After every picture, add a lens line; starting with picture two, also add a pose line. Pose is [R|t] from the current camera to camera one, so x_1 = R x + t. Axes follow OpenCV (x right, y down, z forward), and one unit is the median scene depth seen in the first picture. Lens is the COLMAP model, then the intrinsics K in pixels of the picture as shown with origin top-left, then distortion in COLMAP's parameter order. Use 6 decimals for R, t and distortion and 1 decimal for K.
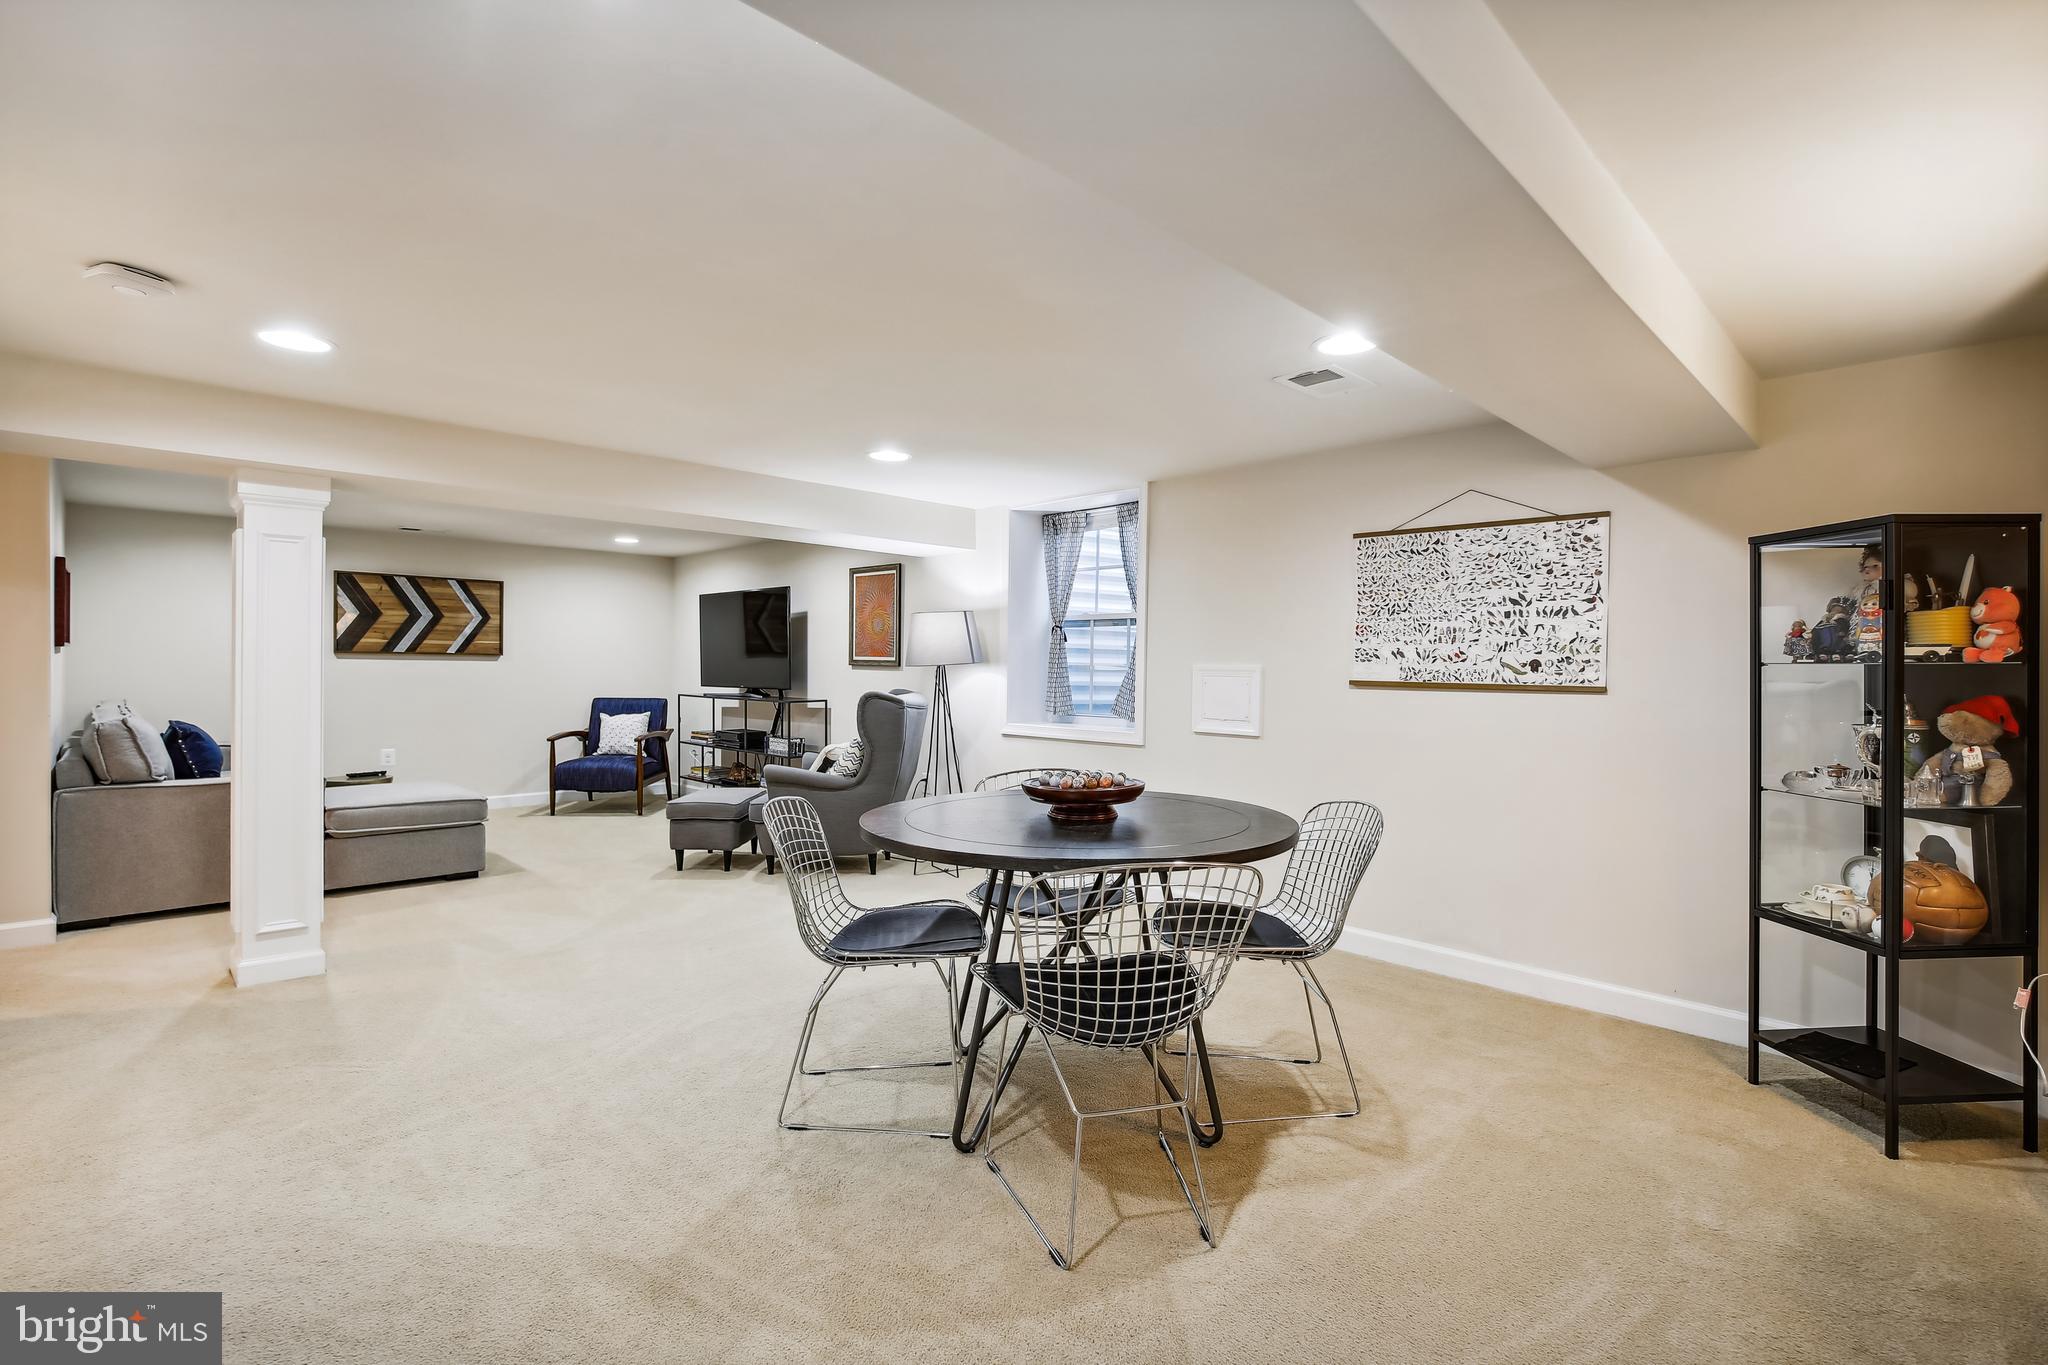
lens RADIAL K [[952.9, 0, 1027.7], [0, 952.9, 673.0], [0, 0, 1]] dist [-0.014039, 0.001098]
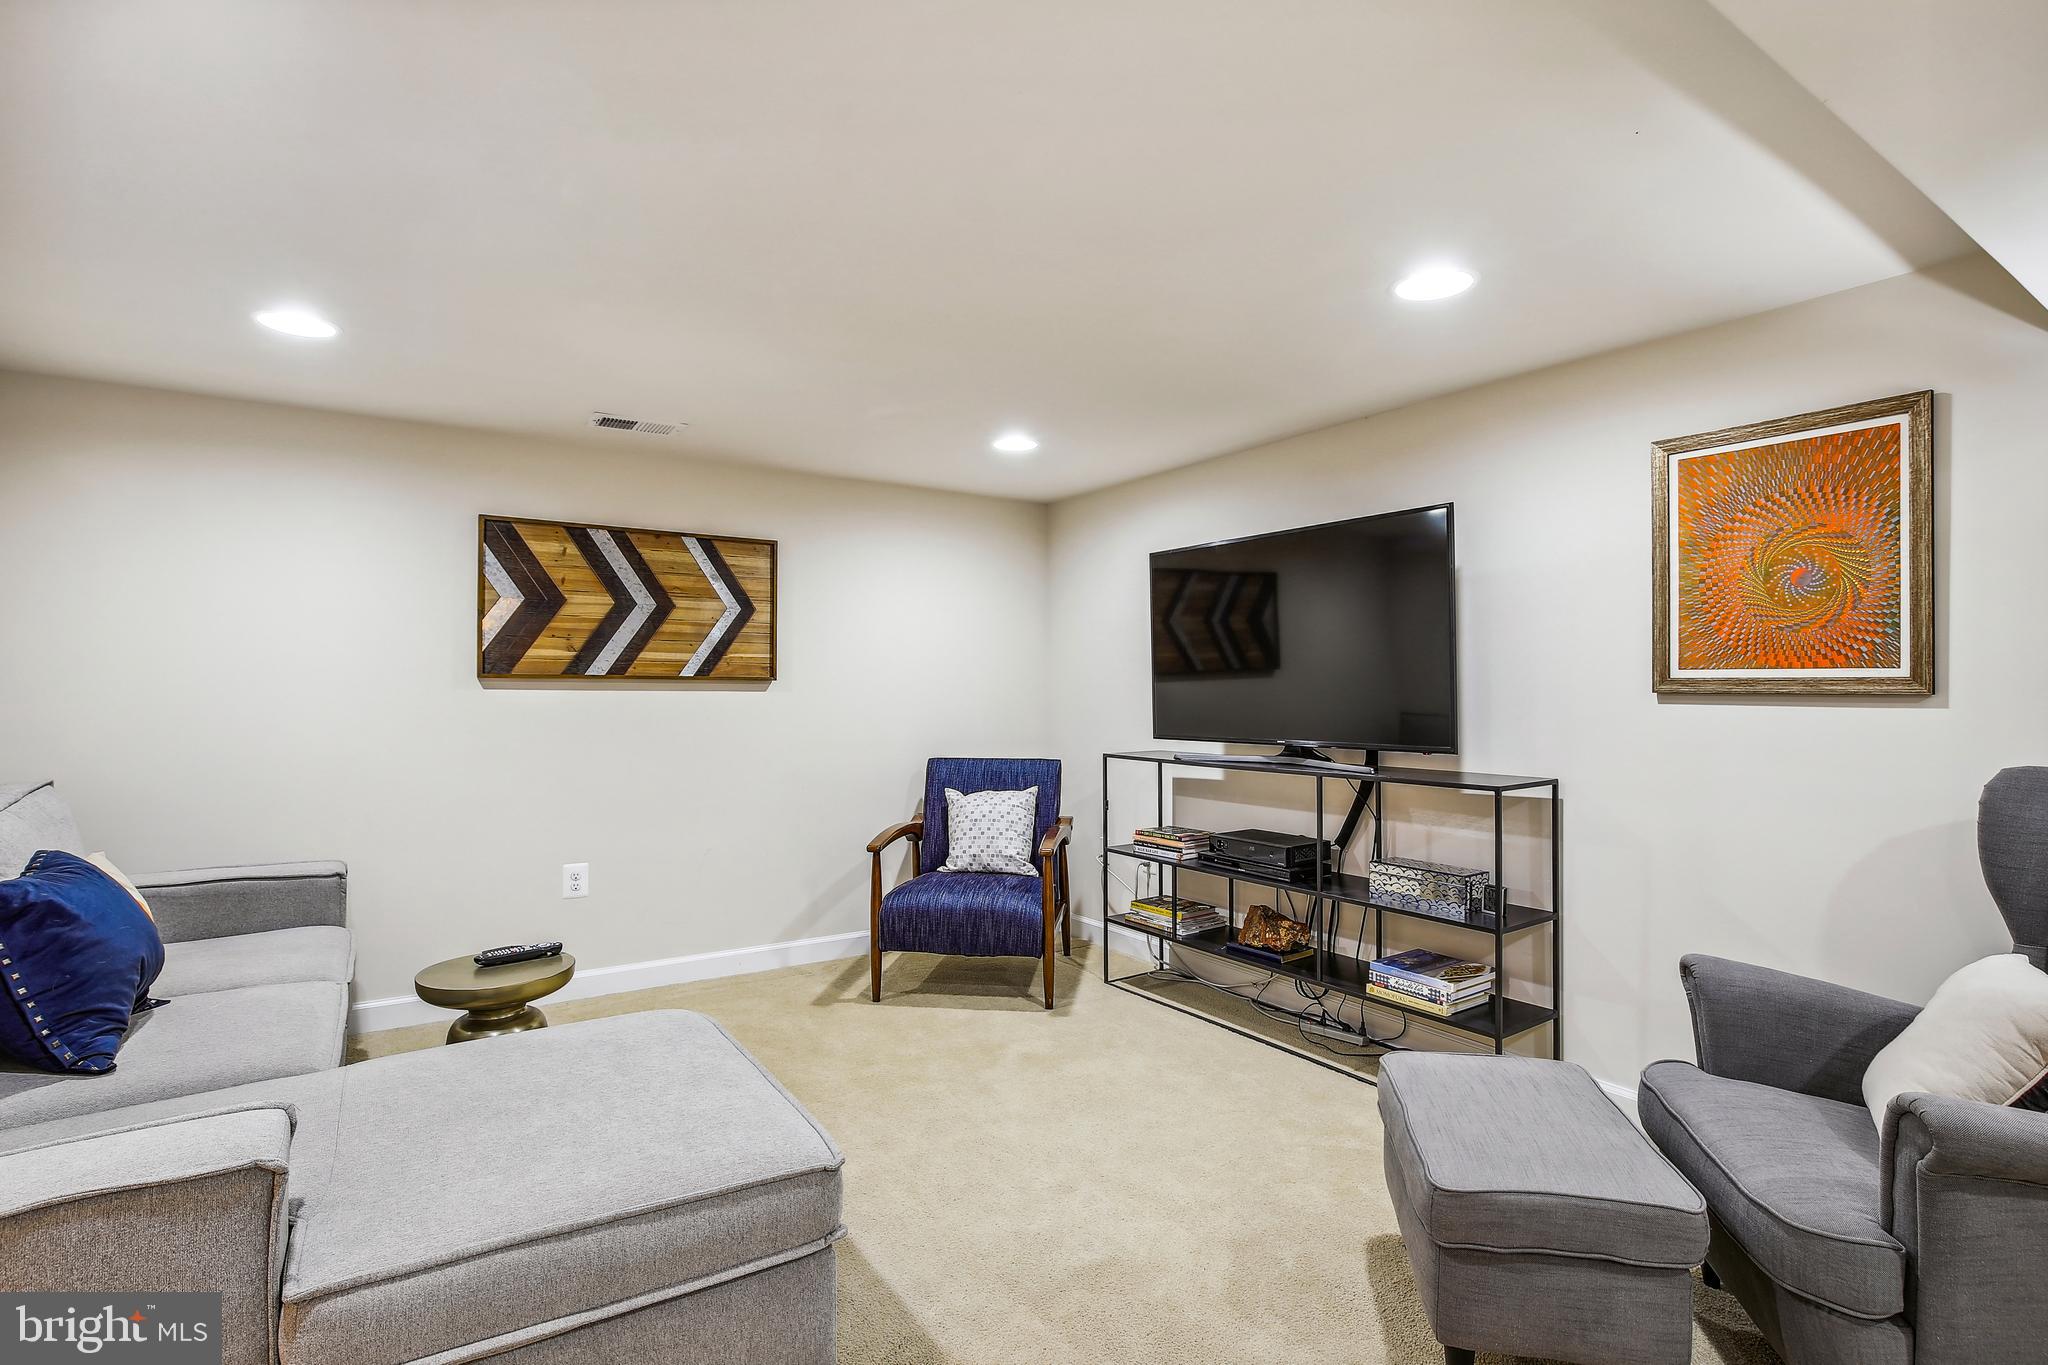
lens RADIAL K [[952.9, 0, 1016.3], [0, 952.9, 688.5], [0, 0, 1]] dist [-0.014039, 0.001098]
pose [[0.982538, -0.008721, -0.185857, -0.333252], [0.006195, 0.999880, -0.014166, -0.005926], [0.185959, 0.012767, 0.982475, 0.519046]]
